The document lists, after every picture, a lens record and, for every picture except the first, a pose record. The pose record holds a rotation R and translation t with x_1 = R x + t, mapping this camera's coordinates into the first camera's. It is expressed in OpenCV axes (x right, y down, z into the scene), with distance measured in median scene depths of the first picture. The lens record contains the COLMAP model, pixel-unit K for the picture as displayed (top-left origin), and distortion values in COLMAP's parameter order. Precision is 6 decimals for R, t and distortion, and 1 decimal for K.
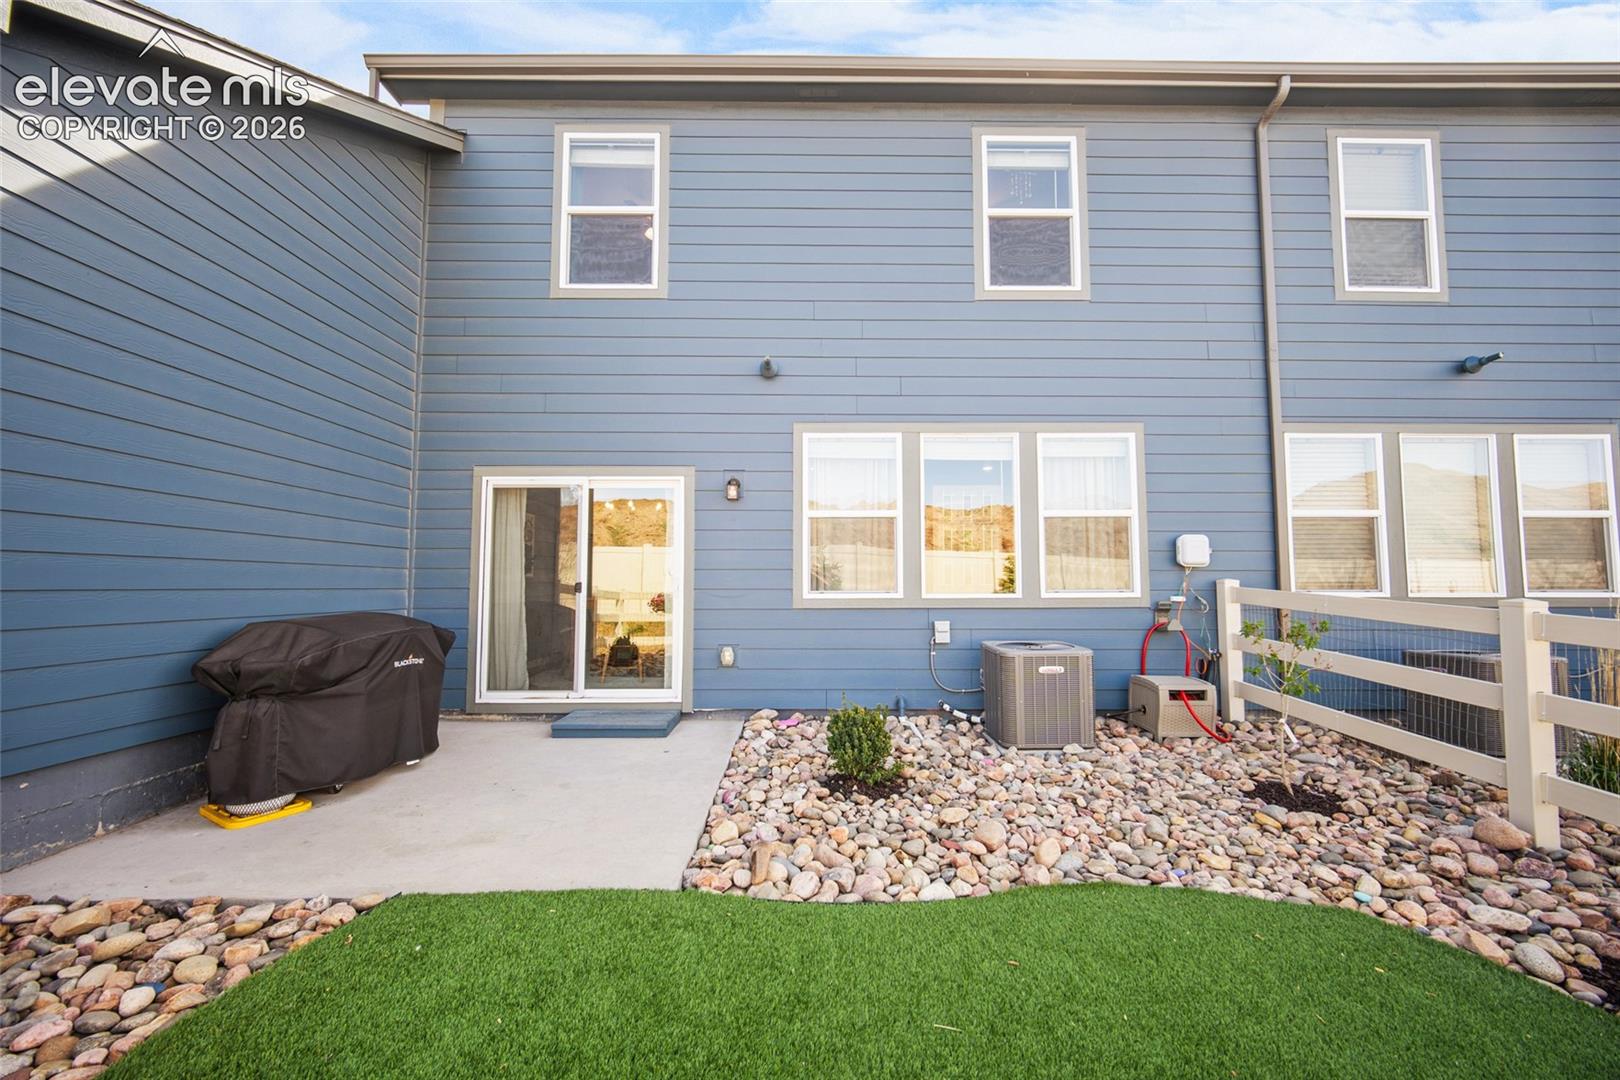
lens RADIAL K [[634.5, 0, 816.8], [0, 634.5, 537.9], [0, 0, 1]] dist [-0.001022, -0.000068]
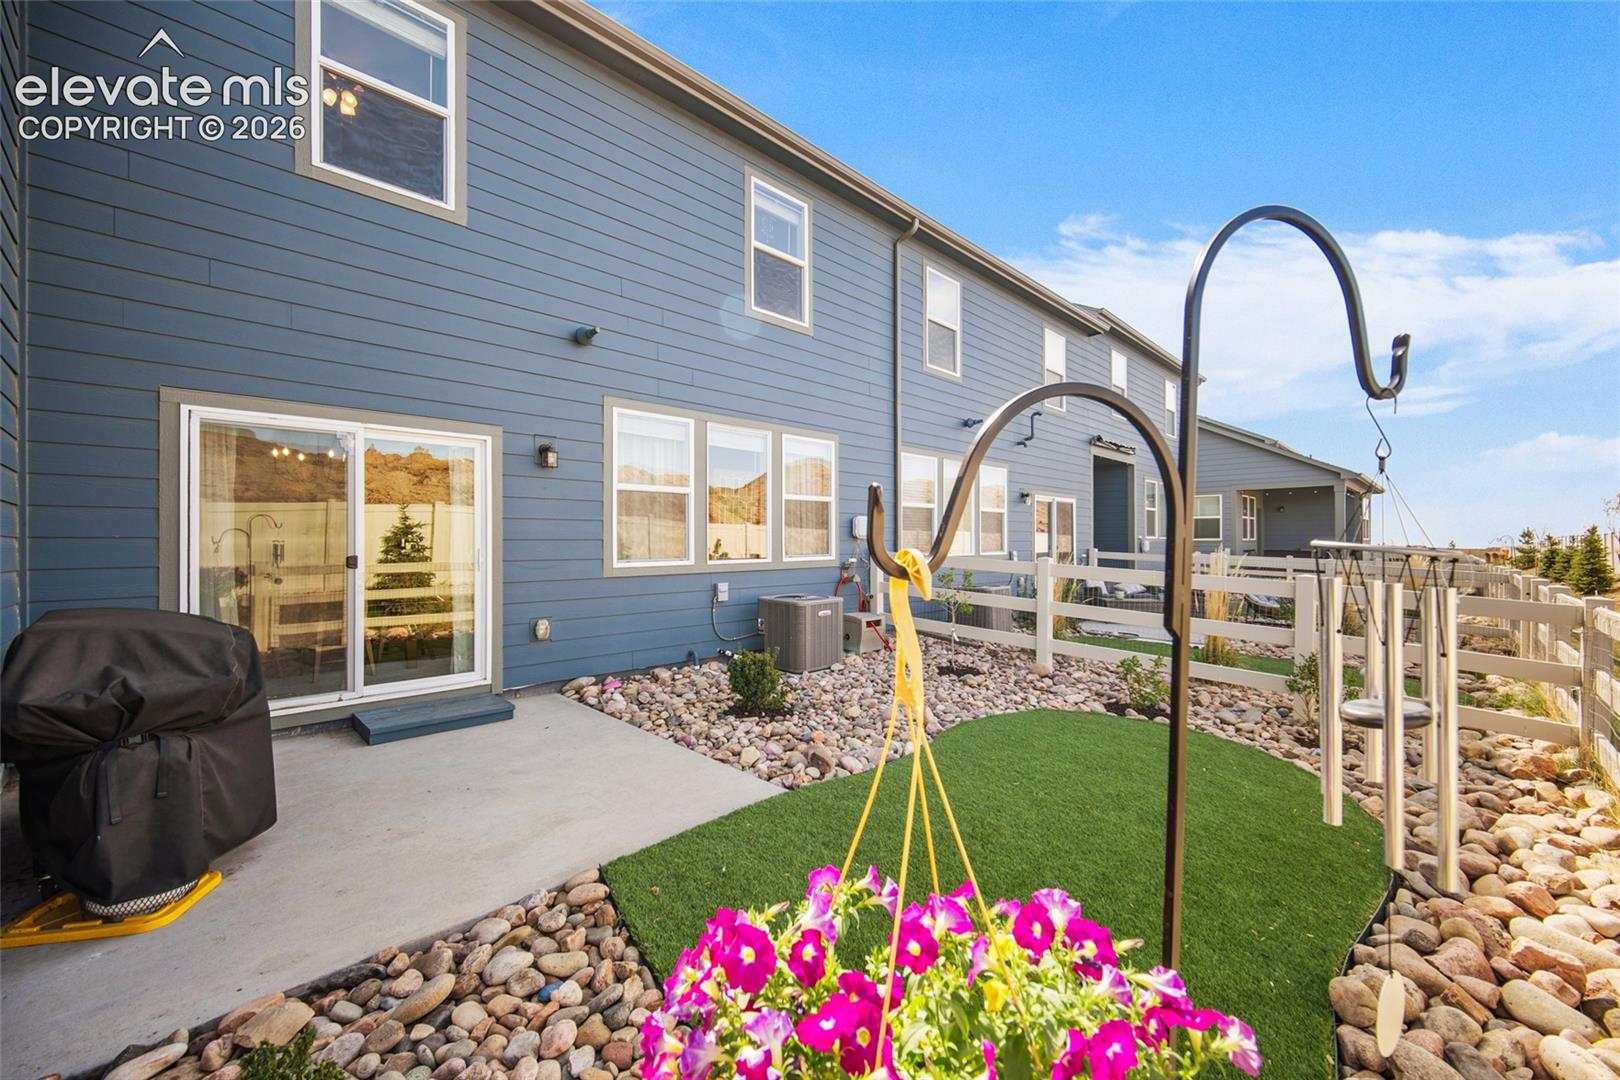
lens RADIAL K [[634.5, 0, 816.8], [0, 634.5, 537.9], [0, 0, 1]] dist [-0.001022, -0.000068]
pose [[0.716476, 0.002722, 0.697606, -0.503247], [-0.045065, 0.998084, 0.042389, -0.012380], [-0.696155, -0.061808, 0.715226, 0.023093]]
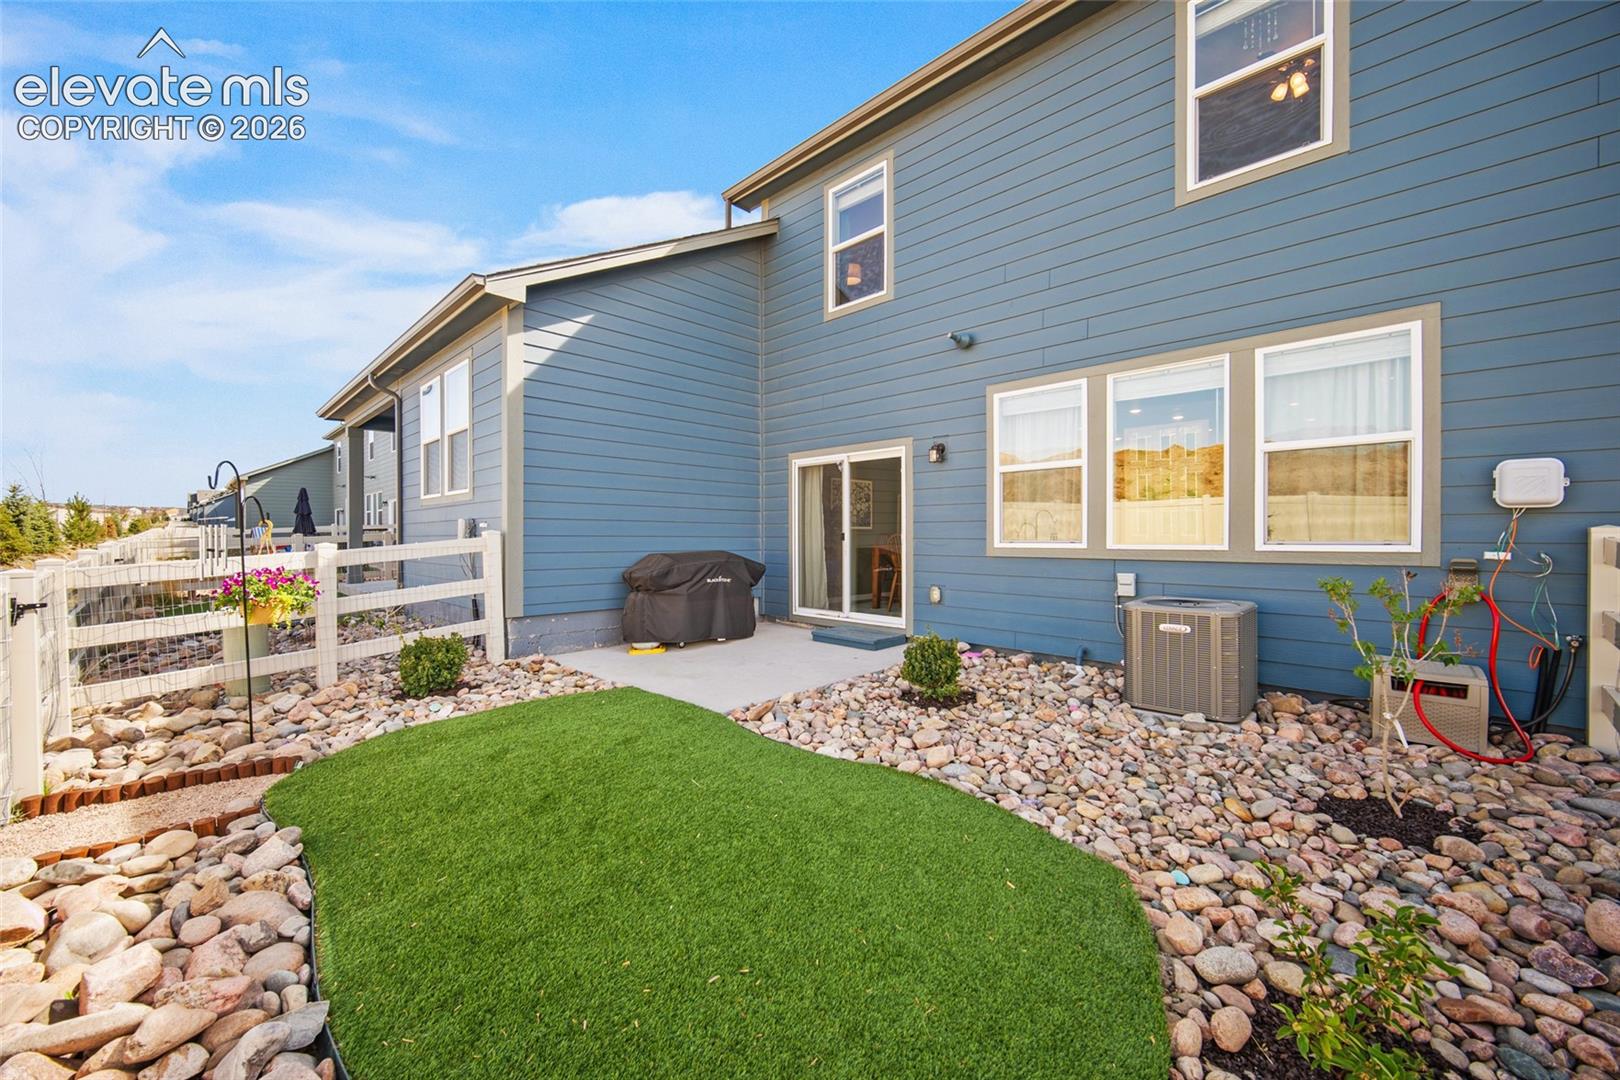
lens RADIAL K [[644.8, 0, 810.4], [0, 644.8, 534.4], [0, 0, 1]] dist [-0.010148, -0.000098]
pose [[0.693168, 0.000302, -0.720776, 0.552218], [0.052169, 0.997356, 0.050589, 0.000616], [0.718885, -0.072669, 0.691320, 0.003773]]
